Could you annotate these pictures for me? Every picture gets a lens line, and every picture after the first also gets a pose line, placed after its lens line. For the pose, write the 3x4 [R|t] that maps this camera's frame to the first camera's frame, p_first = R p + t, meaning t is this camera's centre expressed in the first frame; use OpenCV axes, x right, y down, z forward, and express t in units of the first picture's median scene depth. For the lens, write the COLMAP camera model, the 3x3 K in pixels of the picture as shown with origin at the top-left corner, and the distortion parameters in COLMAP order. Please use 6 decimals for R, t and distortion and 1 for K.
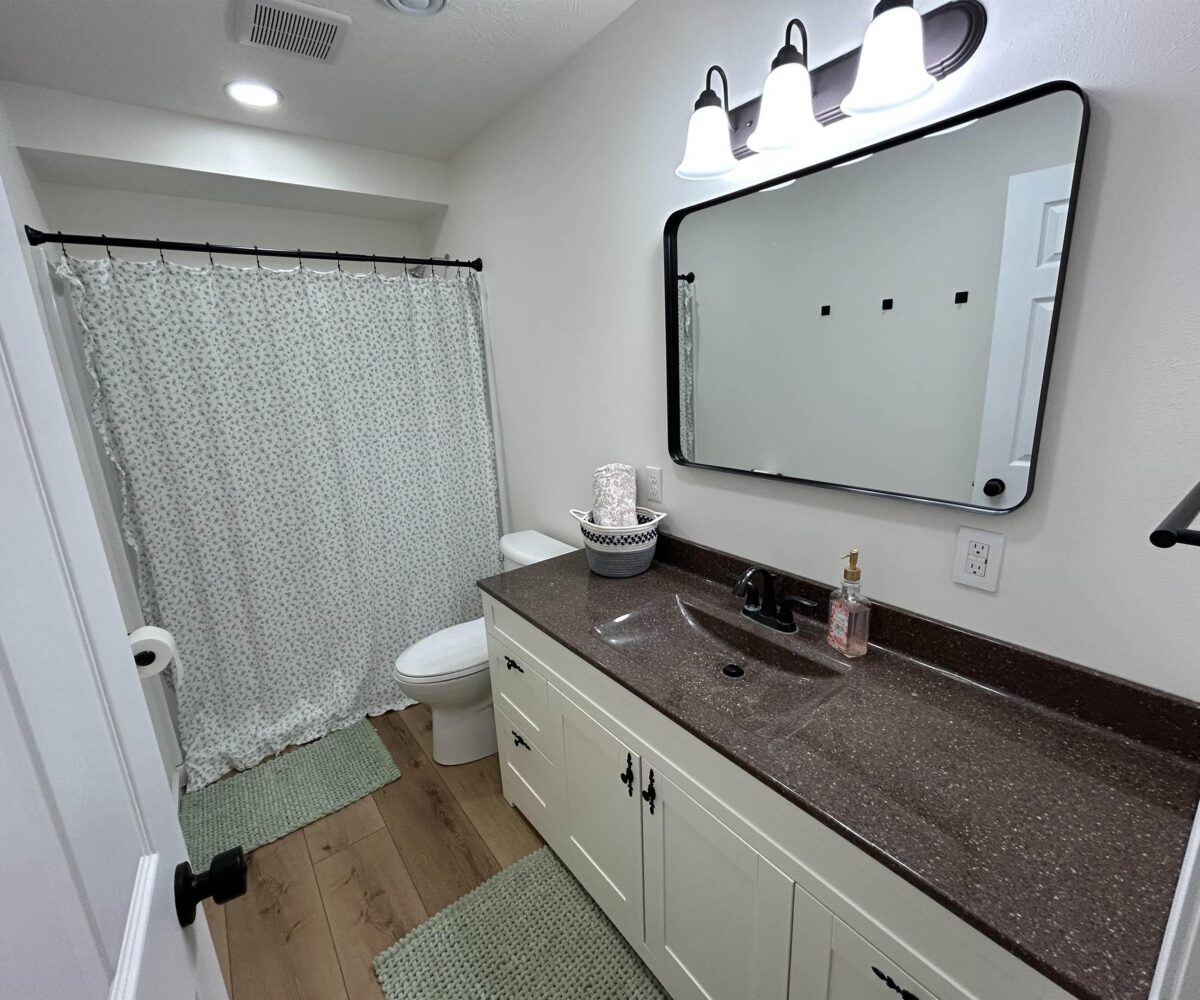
lens RADIAL K [[540.4, 0, 597.3], [0, 540.4, 499.0], [0, 0, 1]] dist [-0.001544, 0.001209]
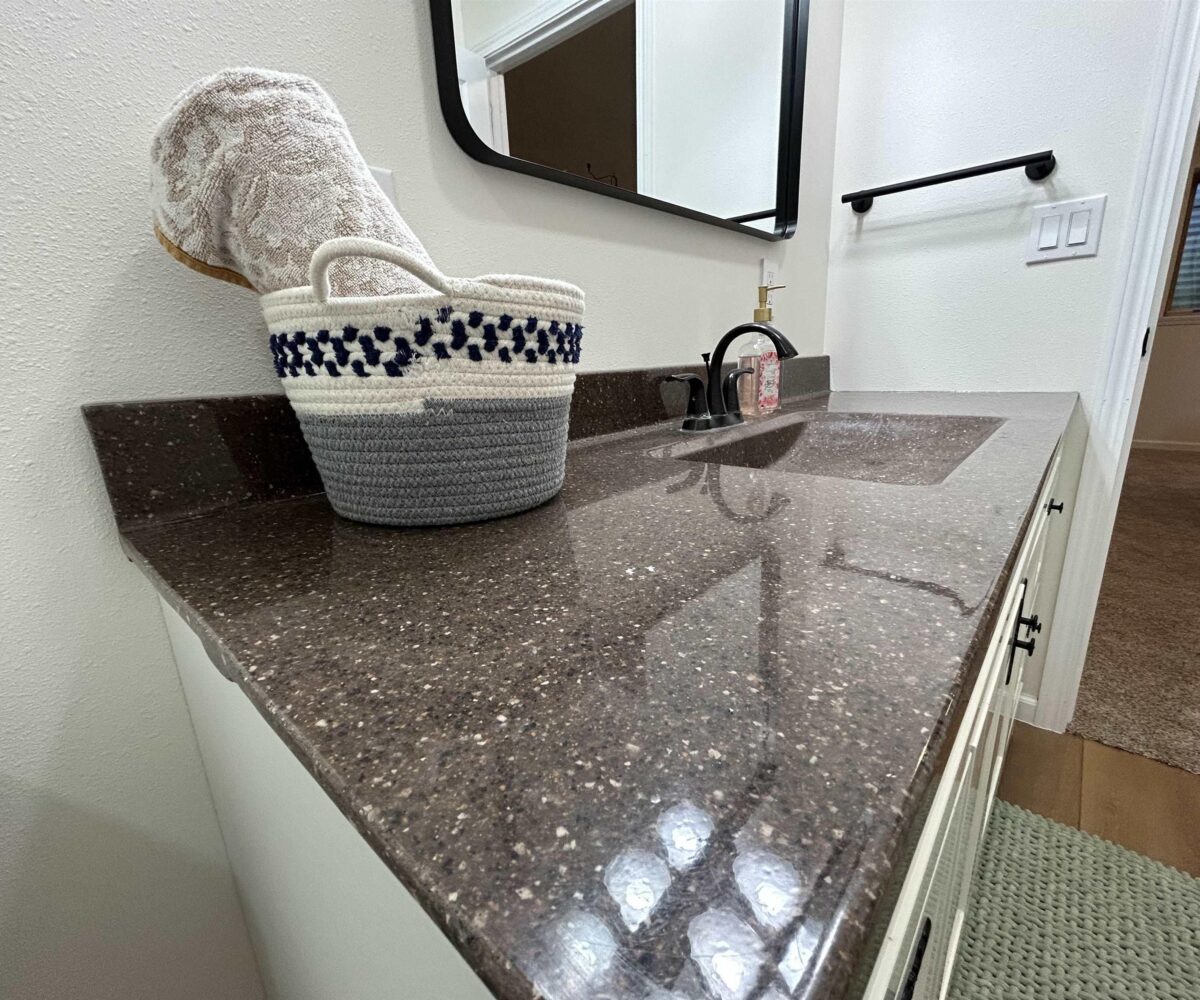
lens RADIAL K [[540.4, 0, 597.3], [0, 540.4, 499.0], [0, 0, 1]] dist [-0.001544, 0.001209]
pose [[-0.191055, -0.202382, 0.960489, -0.329971], [0.289998, 0.923197, 0.252209, 0.102534], [-0.937763, 0.326725, -0.117691, 1.297176]]
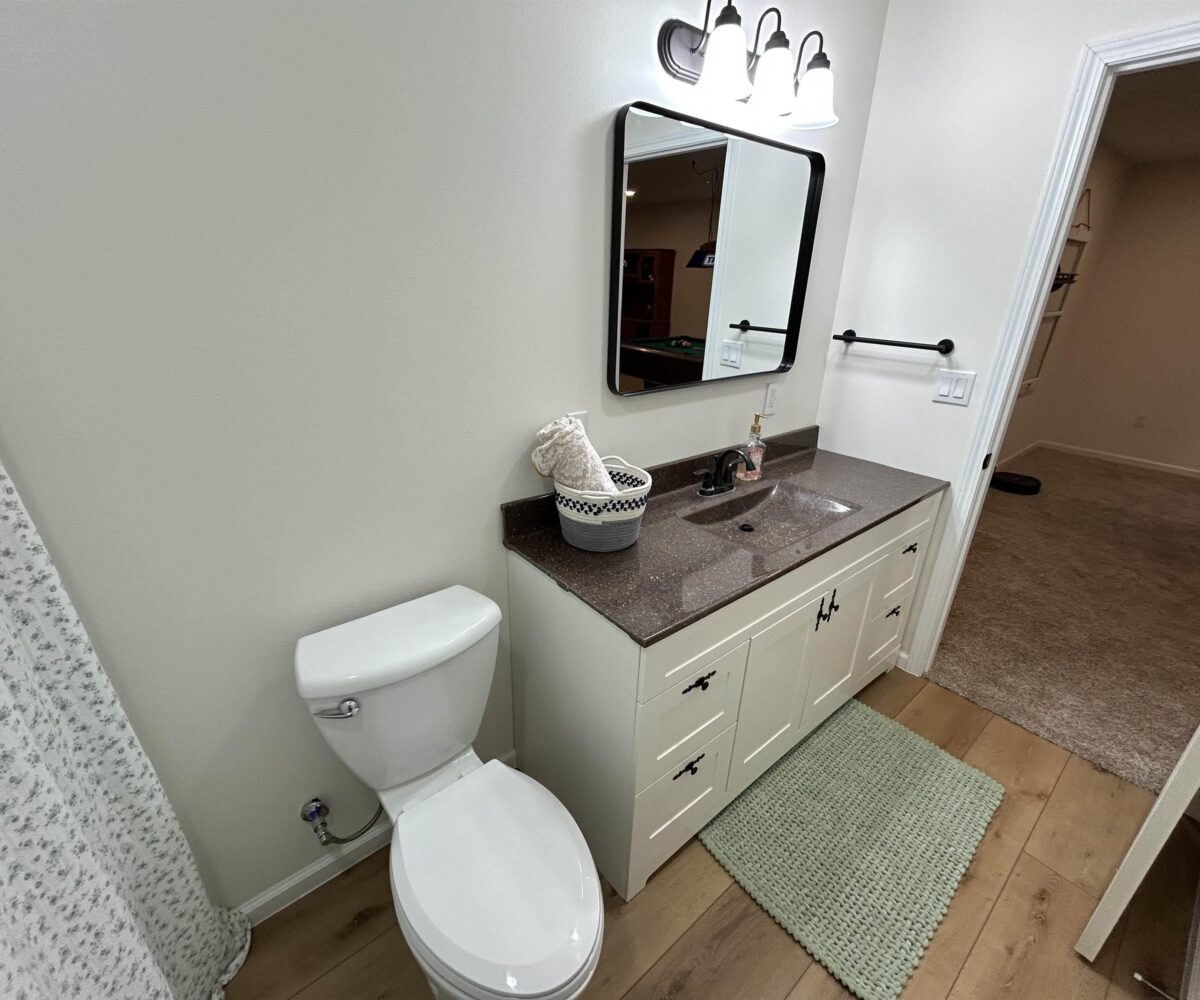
lens RADIAL K [[540.4, 0, 597.3], [0, 540.4, 499.0], [0, 0, 1]] dist [-0.001544, 0.001209]
pose [[-0.038422, -0.333103, 0.942107, -0.971109], [0.225899, 0.915501, 0.332908, -0.276798], [-0.973393, 0.225612, 0.040072, 1.290704]]
